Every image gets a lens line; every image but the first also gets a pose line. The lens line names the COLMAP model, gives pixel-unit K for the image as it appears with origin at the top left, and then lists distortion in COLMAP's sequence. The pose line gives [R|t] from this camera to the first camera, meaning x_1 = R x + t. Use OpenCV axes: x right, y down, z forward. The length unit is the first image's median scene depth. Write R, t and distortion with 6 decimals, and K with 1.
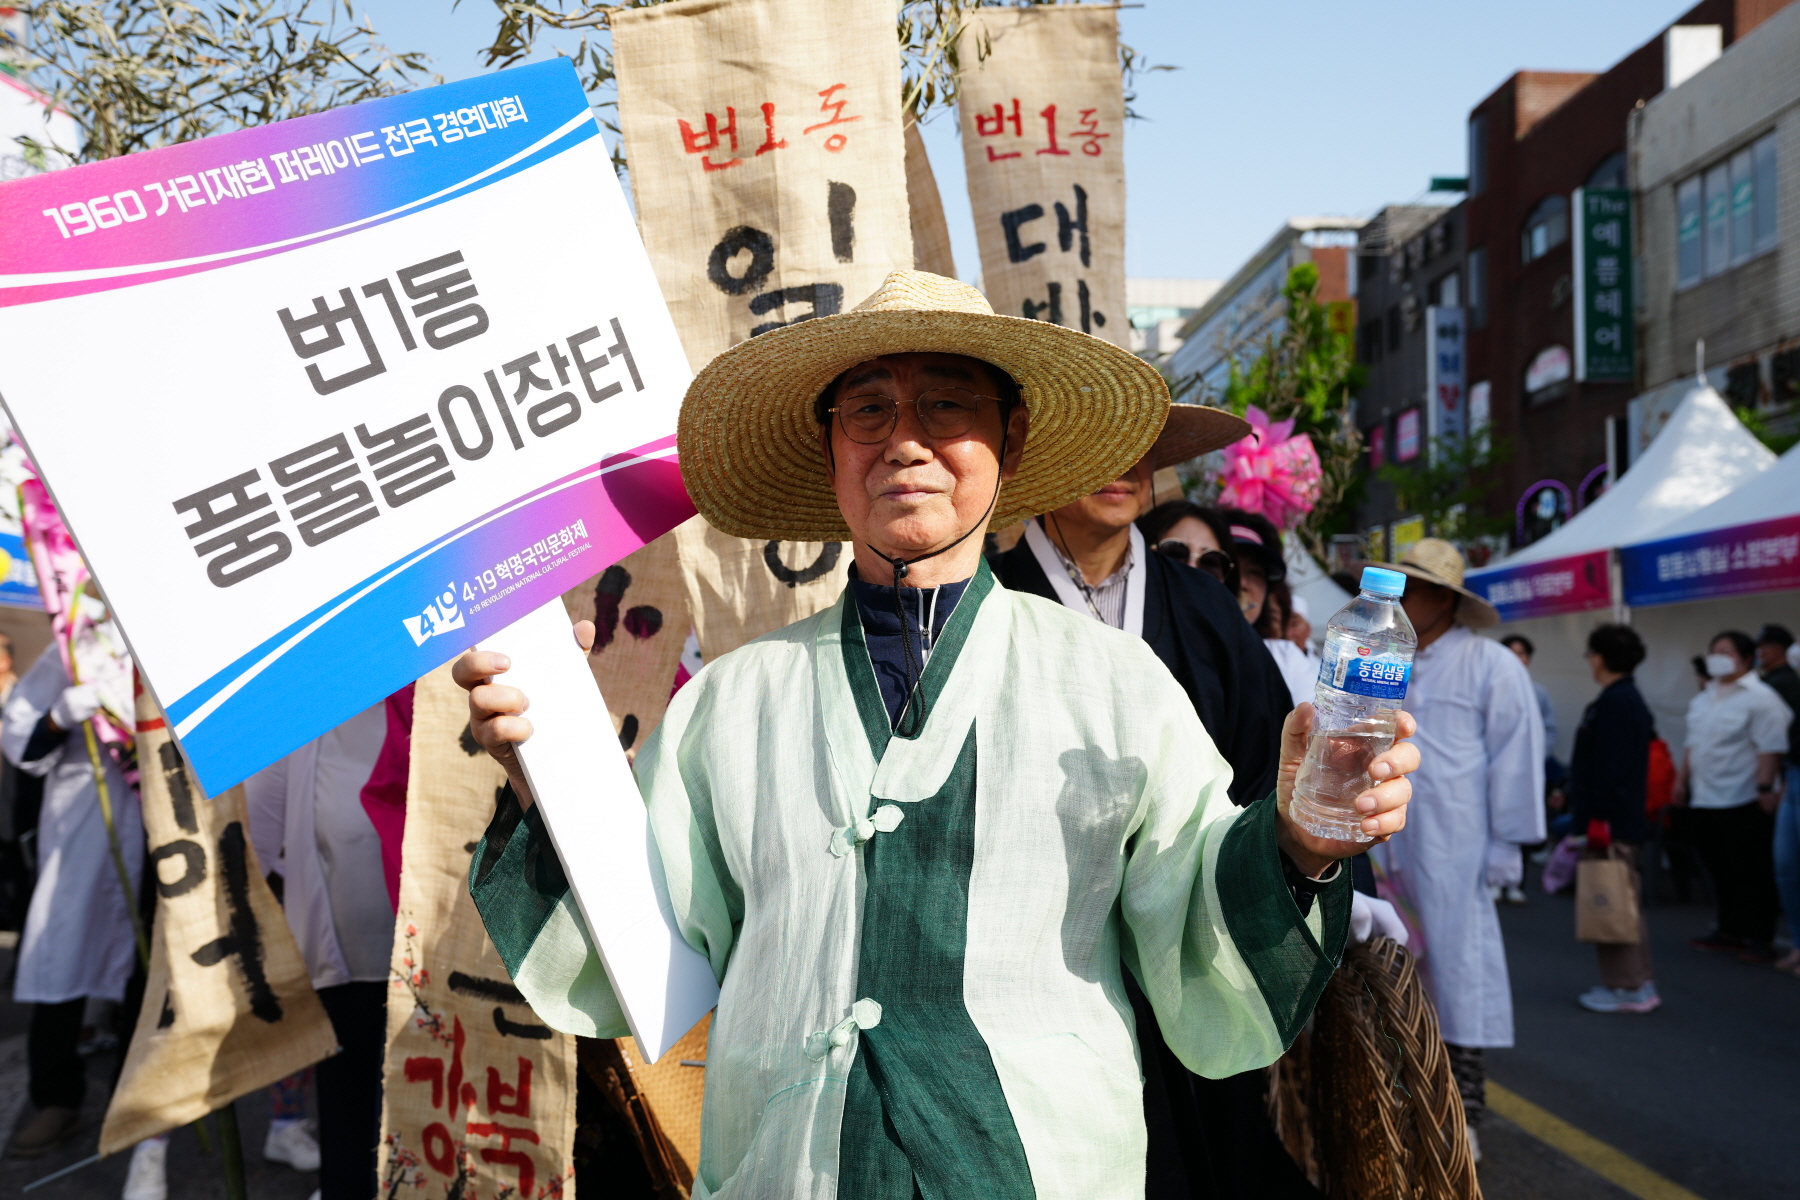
lens RADIAL K [[1682.2, 0, 939.0], [0, 1682.2, 607.4], [0, 0, 1]] dist [0.069235, 0.000000]
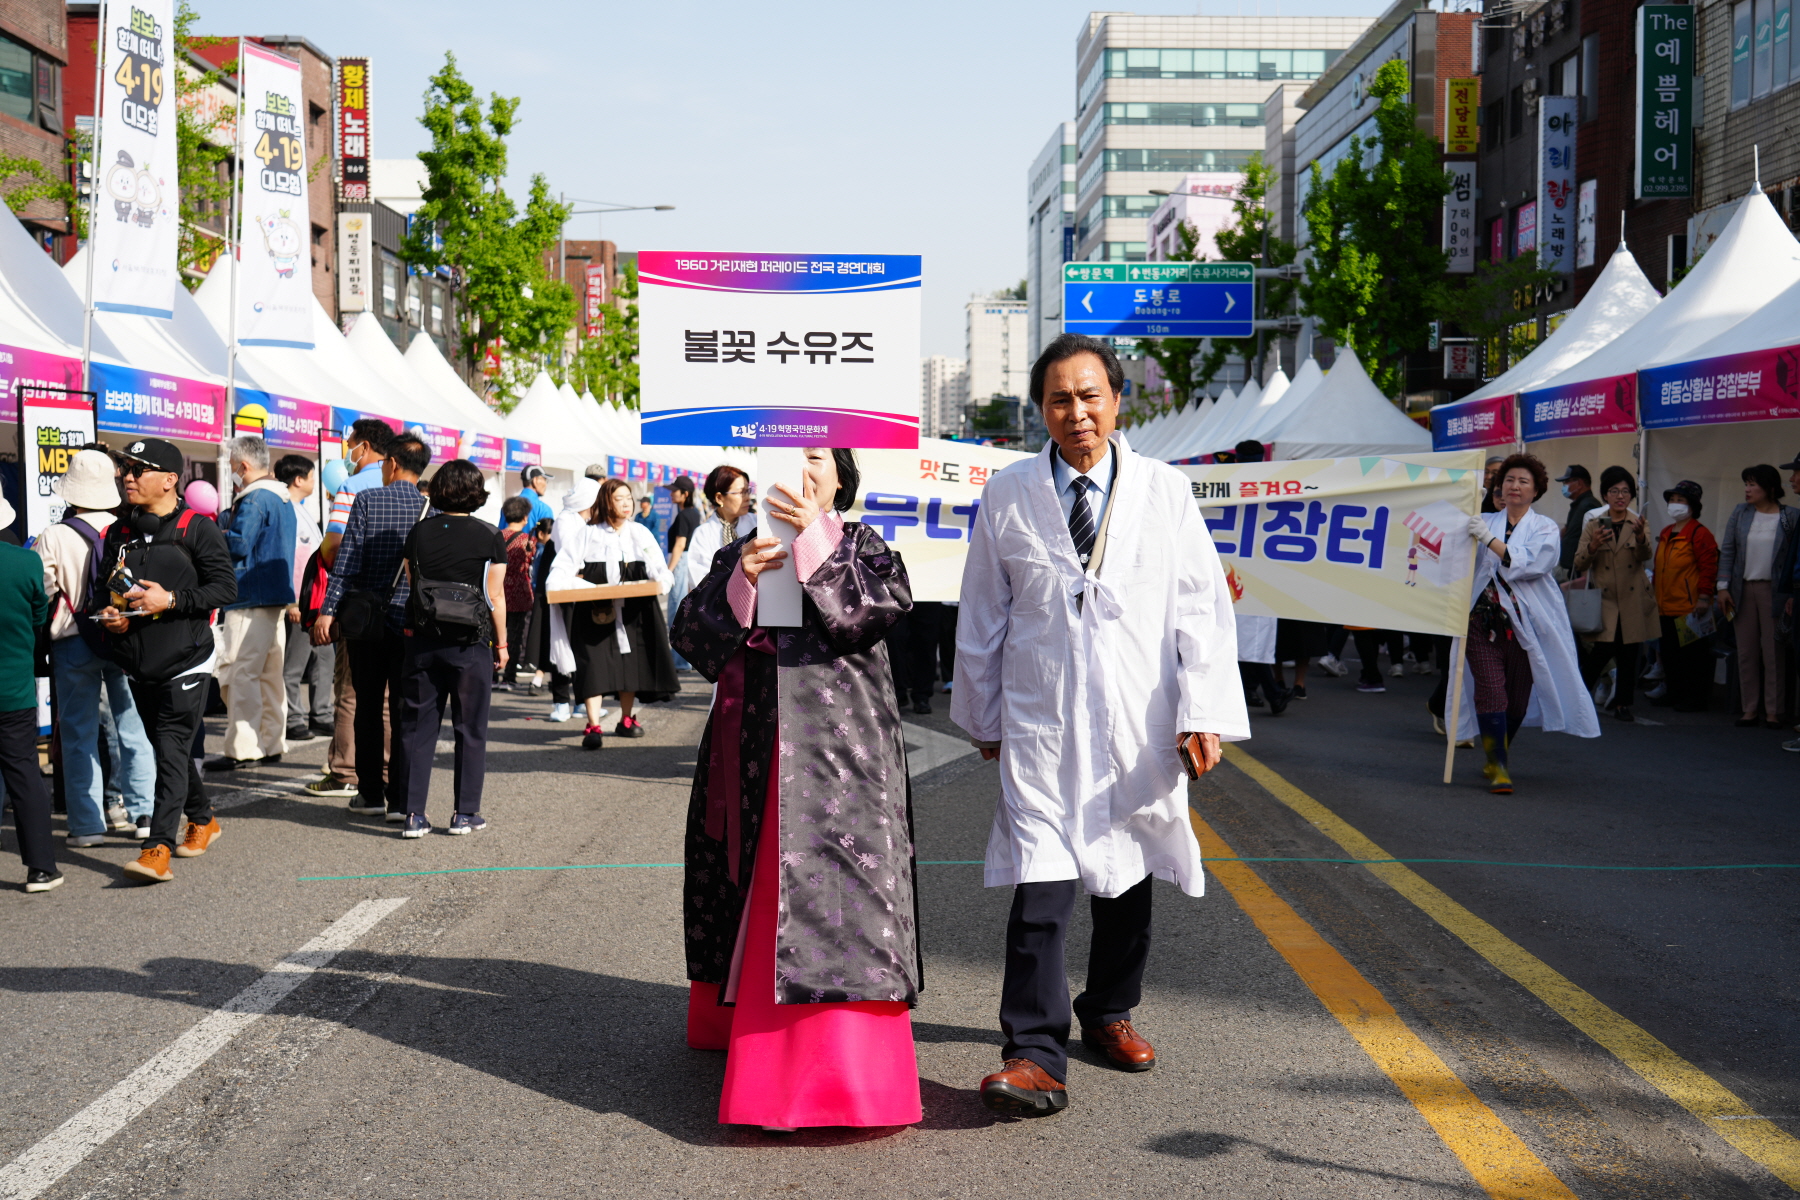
lens RADIAL K [[2002.6, 0, 924.6], [0, 2002.6, 623.6], [0, 0, 1]] dist [0.011057, 0.000000]
pose [[0.998044, 0.002792, -0.062452, 0.028450], [0.004078, 0.993966, 0.109614, -0.014799], [0.062381, -0.109654, 0.992010, -0.239950]]
